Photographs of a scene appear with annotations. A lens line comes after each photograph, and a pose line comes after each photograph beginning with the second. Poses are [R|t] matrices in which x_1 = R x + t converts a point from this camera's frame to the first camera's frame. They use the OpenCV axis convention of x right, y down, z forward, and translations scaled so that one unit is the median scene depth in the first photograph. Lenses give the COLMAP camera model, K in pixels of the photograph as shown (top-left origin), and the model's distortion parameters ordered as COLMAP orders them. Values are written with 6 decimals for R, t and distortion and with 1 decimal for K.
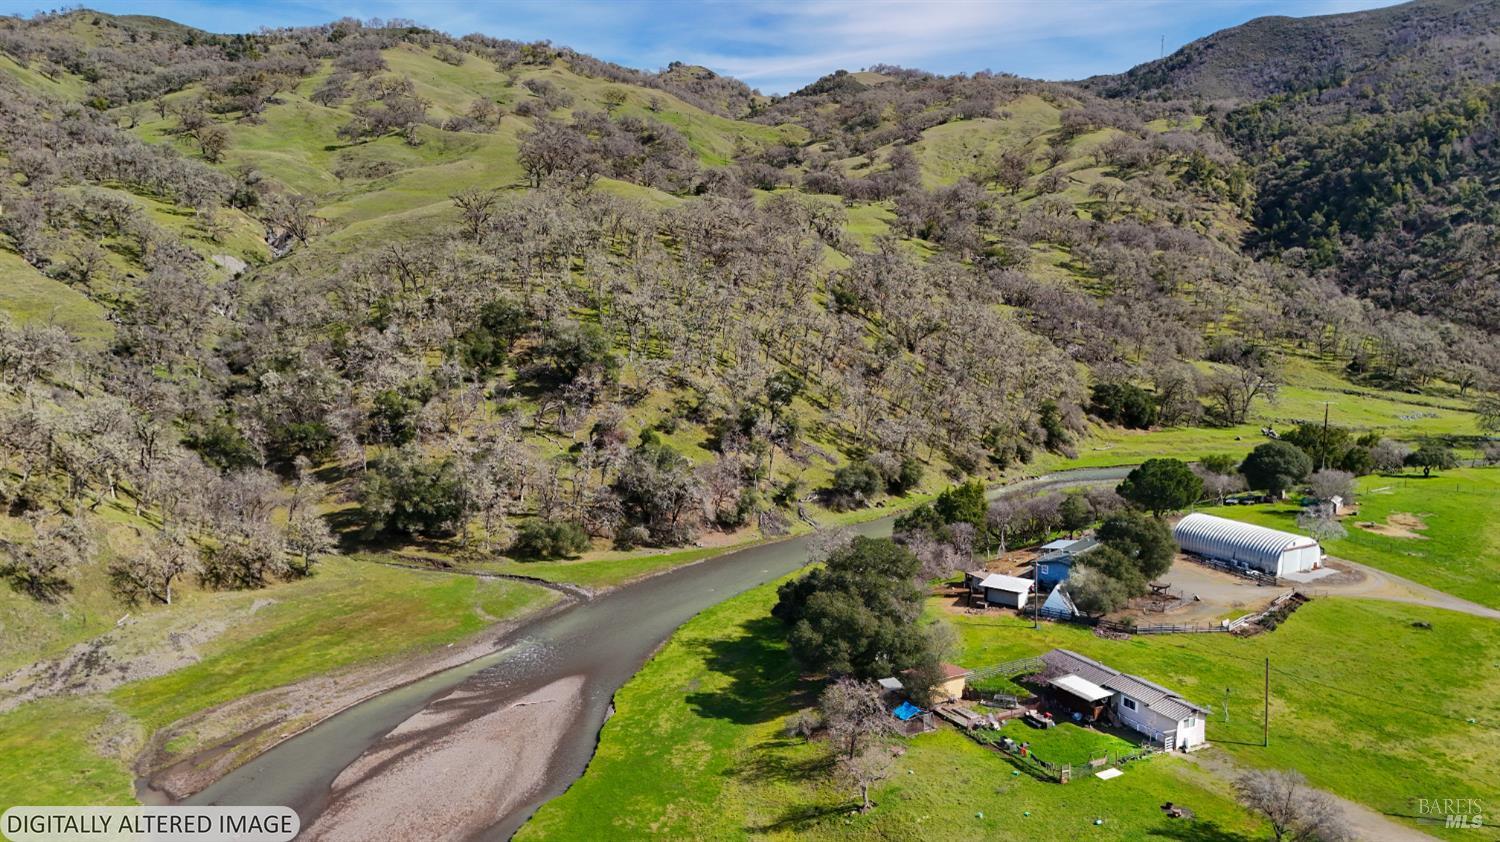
lens RADIAL K [[1073.0, 0, 747.5], [0, 1073.0, 423.7], [0, 0, 1]] dist [0.038062, -0.021043]
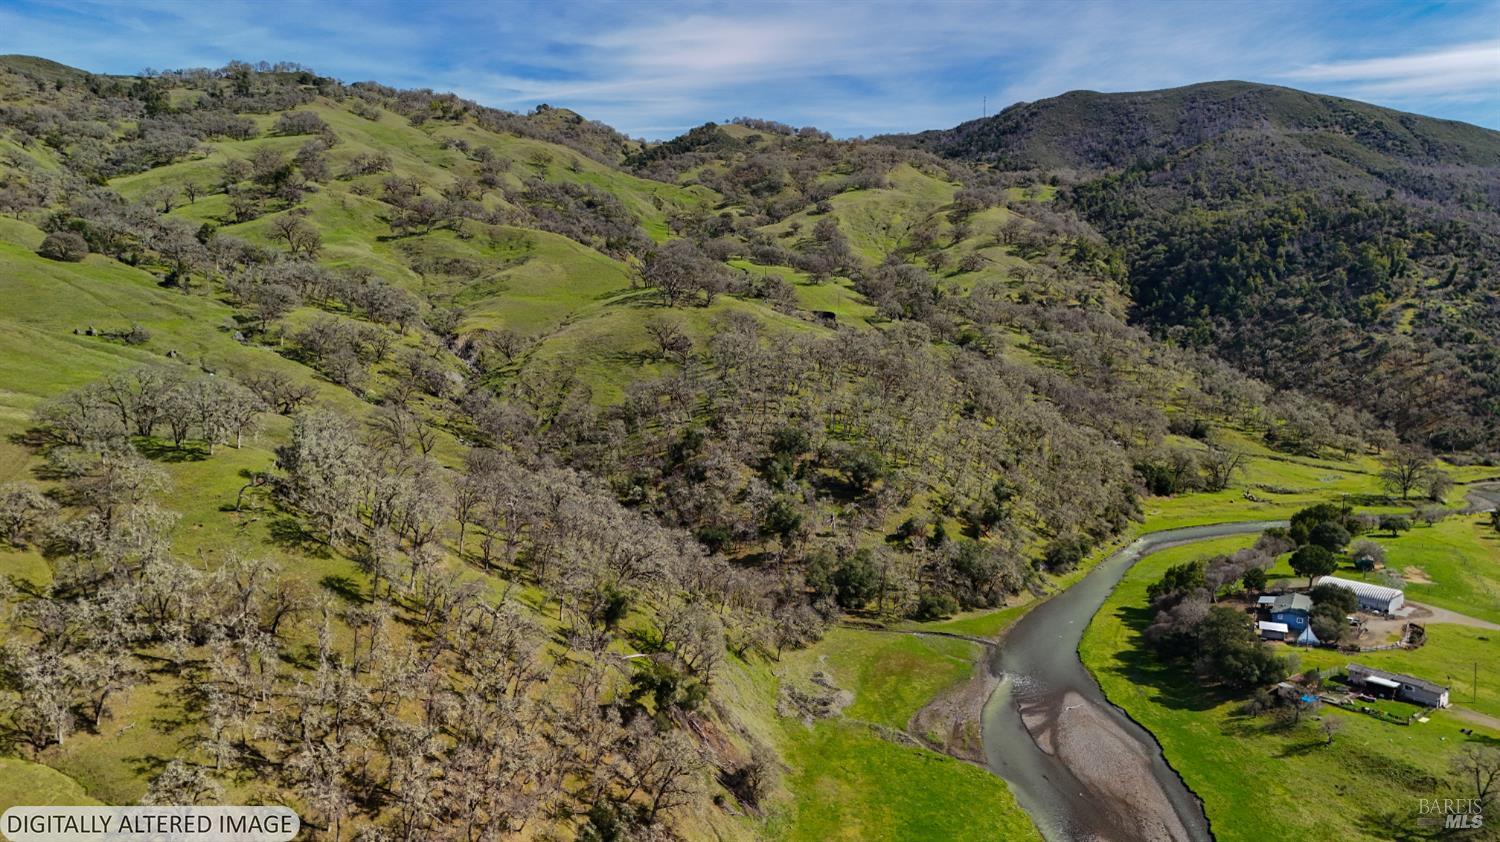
lens RADIAL K [[1073.0, 0, 747.2], [0, 1073.0, 422.2], [0, 0, 1]] dist [0.038062, -0.021043]
pose [[0.983058, -0.018933, 0.182314, -0.202078], [0.021747, 0.999673, -0.013445, -0.040268], [-0.182000, 0.017182, 0.983148, -0.133568]]
